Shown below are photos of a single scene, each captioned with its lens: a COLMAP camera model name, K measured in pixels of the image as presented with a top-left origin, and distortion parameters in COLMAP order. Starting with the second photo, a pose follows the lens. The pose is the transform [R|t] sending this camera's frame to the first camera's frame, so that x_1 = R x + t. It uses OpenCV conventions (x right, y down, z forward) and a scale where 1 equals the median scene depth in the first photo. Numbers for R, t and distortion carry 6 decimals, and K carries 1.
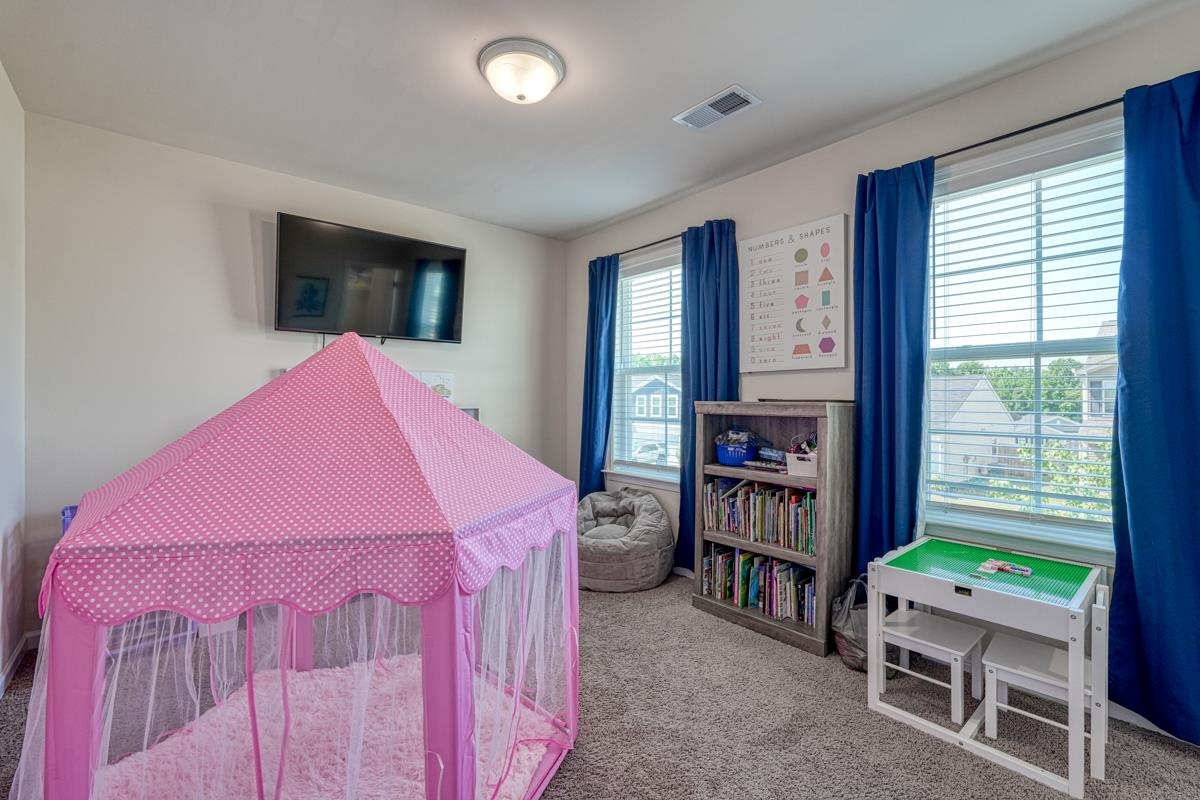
lens RADIAL K [[523.7, 0, 600.0], [0, 523.7, 400.0], [0, 0, 1]] dist [-0.002722, 0.000708]
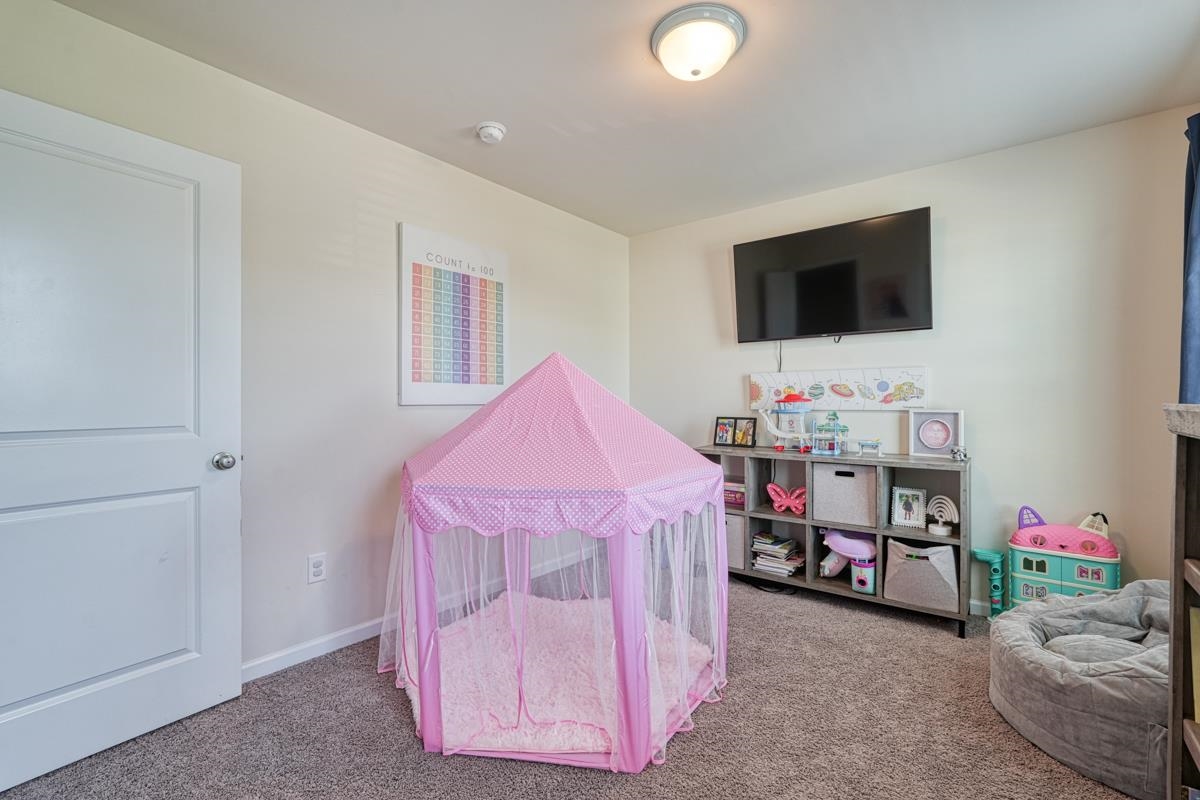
lens RADIAL K [[523.7, 0, 600.0], [0, 523.7, 400.0], [0, 0, 1]] dist [-0.002722, 0.000708]
pose [[0.197280, 0.000562, -0.980347, 0.471789], [-0.001180, 0.999999, 0.000336, -0.001705], [0.980347, 0.001091, 0.197280, 0.428968]]
